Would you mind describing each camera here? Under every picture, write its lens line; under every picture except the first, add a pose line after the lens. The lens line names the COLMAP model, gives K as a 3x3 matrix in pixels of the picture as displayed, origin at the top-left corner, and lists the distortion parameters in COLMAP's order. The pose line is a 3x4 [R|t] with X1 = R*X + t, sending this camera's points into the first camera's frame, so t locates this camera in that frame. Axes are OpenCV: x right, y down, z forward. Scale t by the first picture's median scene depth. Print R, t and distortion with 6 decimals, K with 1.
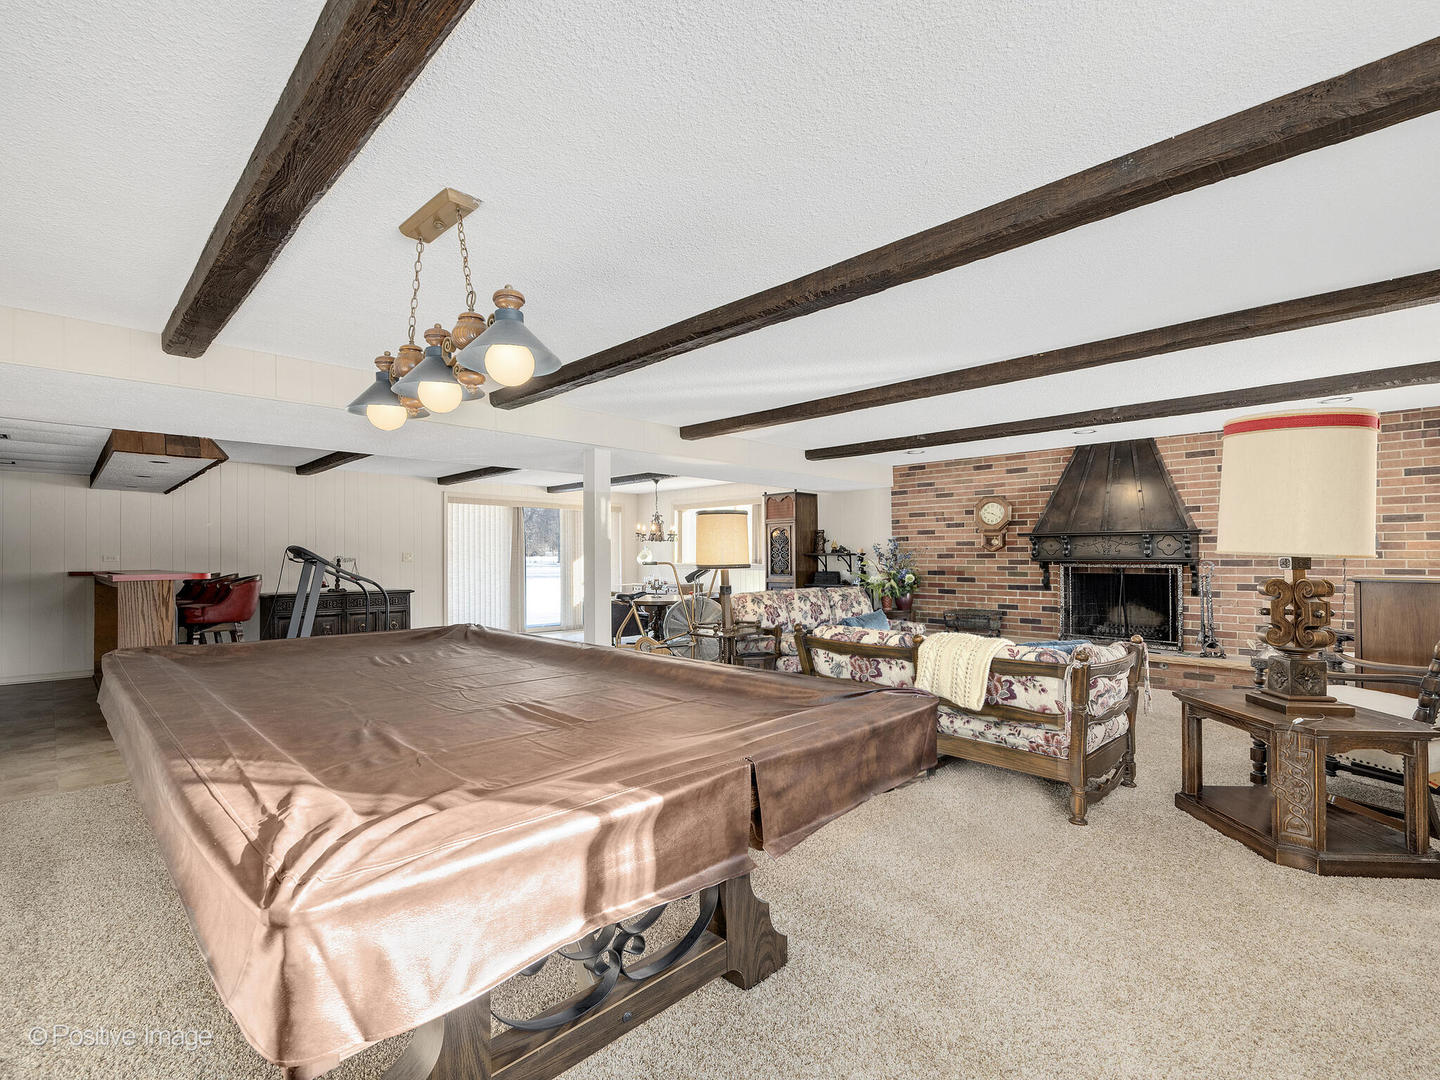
lens RADIAL K [[666.6, 0, 717.5], [0, 666.6, 549.6], [0, 0, 1]] dist [-0.003731, -0.000200]
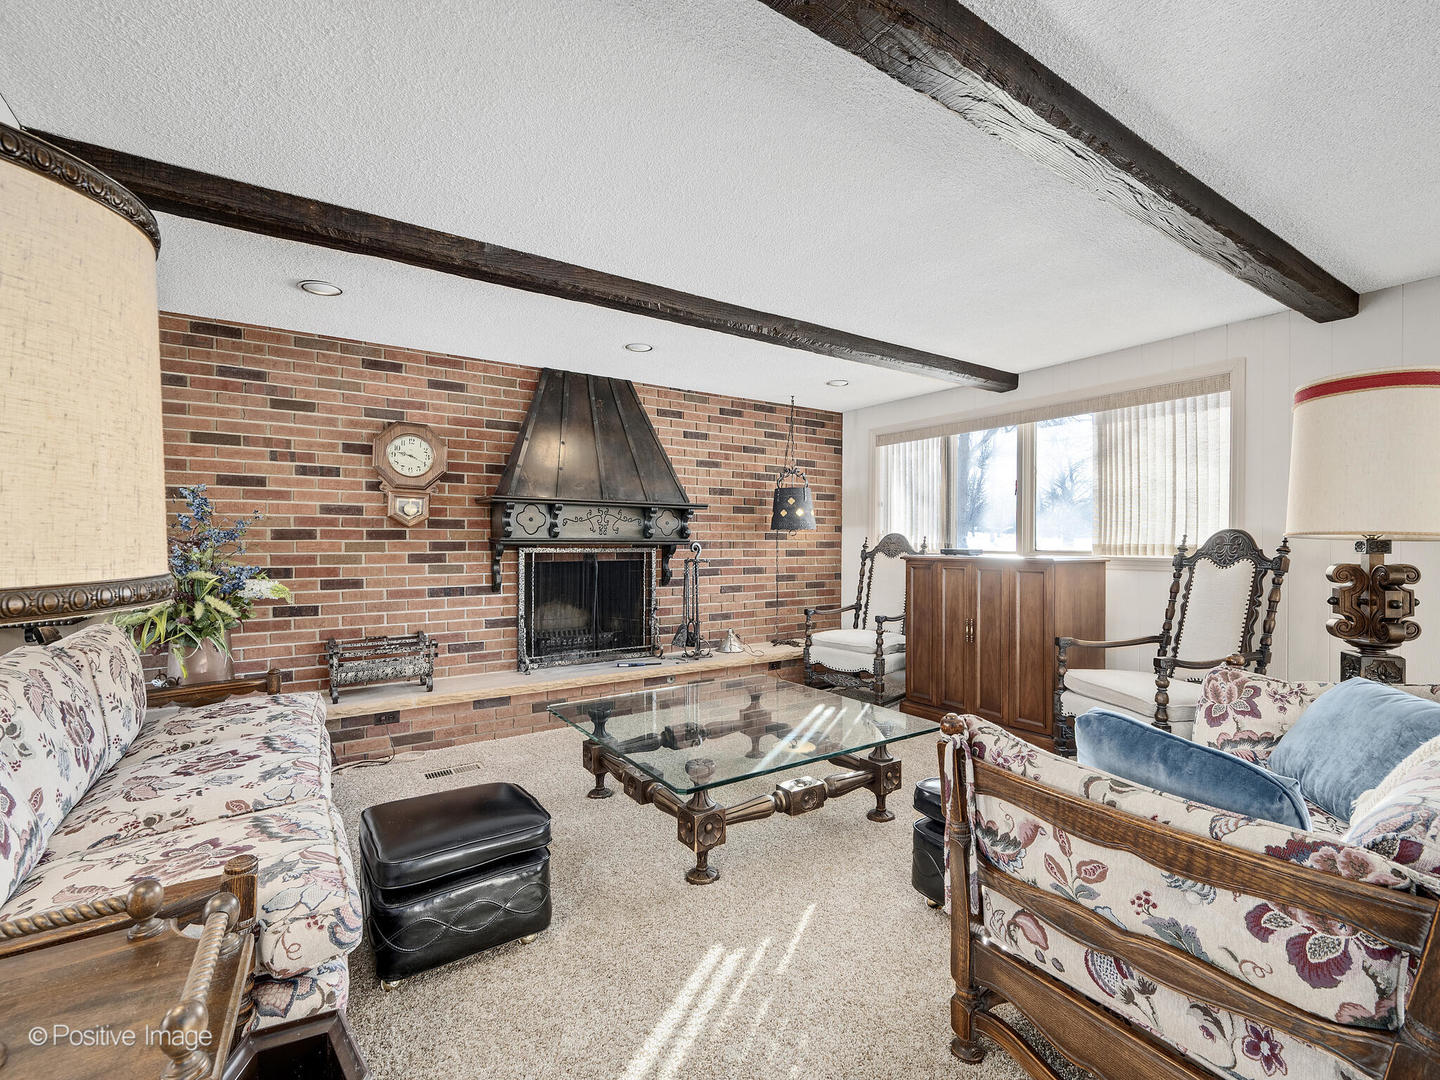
lens RADIAL K [[666.6, 0, 718.0], [0, 666.6, 525.1], [0, 0, 1]] dist [-0.003731, -0.000200]
pose [[0.199274, 0.020437, 0.979731, -0.058717], [-0.012406, 0.999755, -0.018332, 0.007872], [-0.979865, -0.008501, 0.199479, 0.652112]]
